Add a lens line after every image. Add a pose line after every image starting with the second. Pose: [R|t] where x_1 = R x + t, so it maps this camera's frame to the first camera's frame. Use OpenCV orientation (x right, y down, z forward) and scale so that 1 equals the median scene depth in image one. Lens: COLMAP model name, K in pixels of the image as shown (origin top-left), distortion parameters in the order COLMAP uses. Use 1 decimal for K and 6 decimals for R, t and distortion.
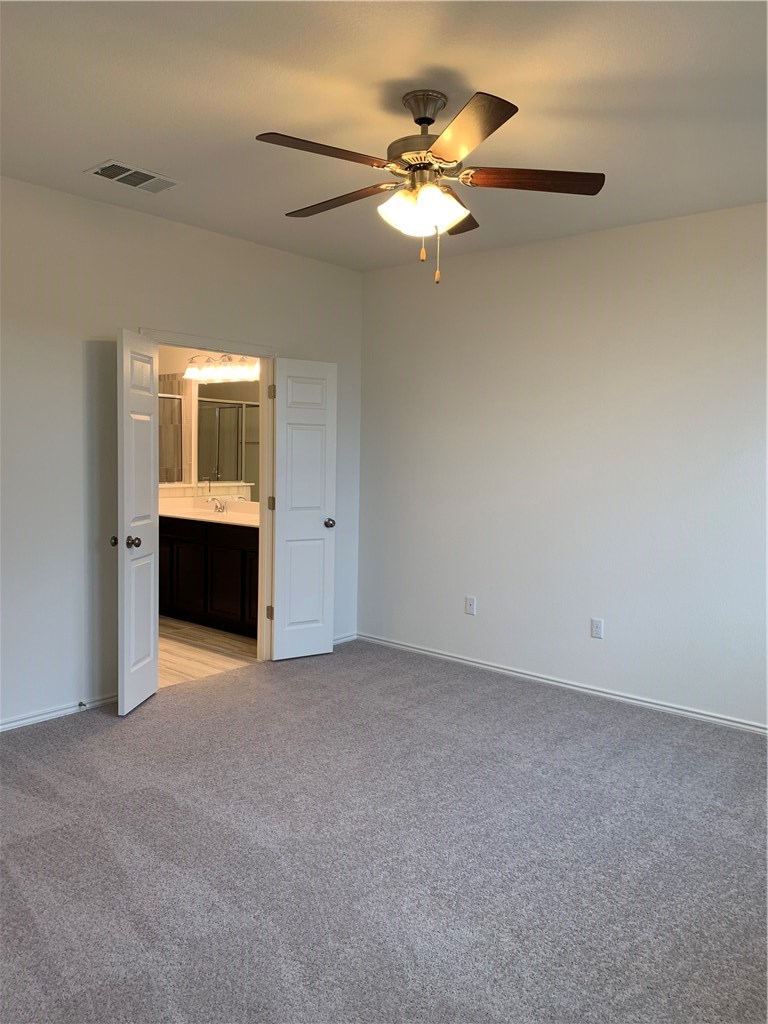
lens RADIAL K [[782.7, 0, 415.8], [0, 782.7, 508.7], [0, 0, 1]] dist [0.000424, -0.000110]
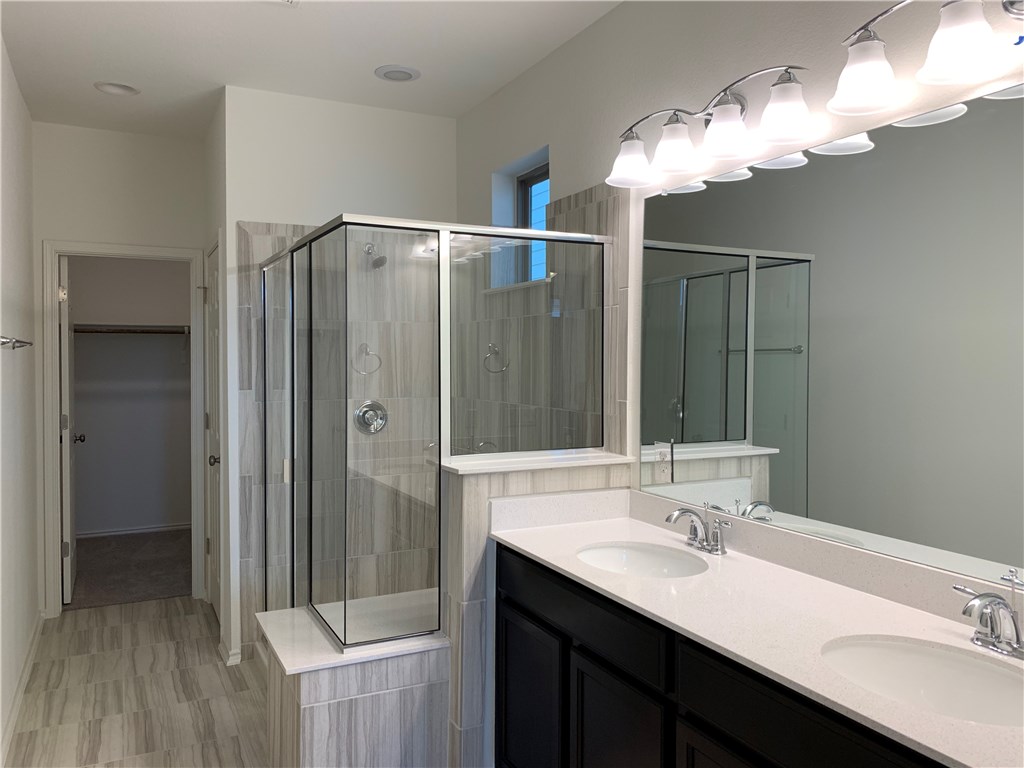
lens RADIAL K [[782.7, 0, 512.0], [0, 782.7, 384.0], [0, 0, 1]] dist [0.000424, -0.000110]
pose [[0.906699, -0.003710, -0.421762, -0.170227], [-0.019434, 0.998532, -0.050563, -0.046064], [0.421331, 0.054042, 0.905295, 0.610180]]
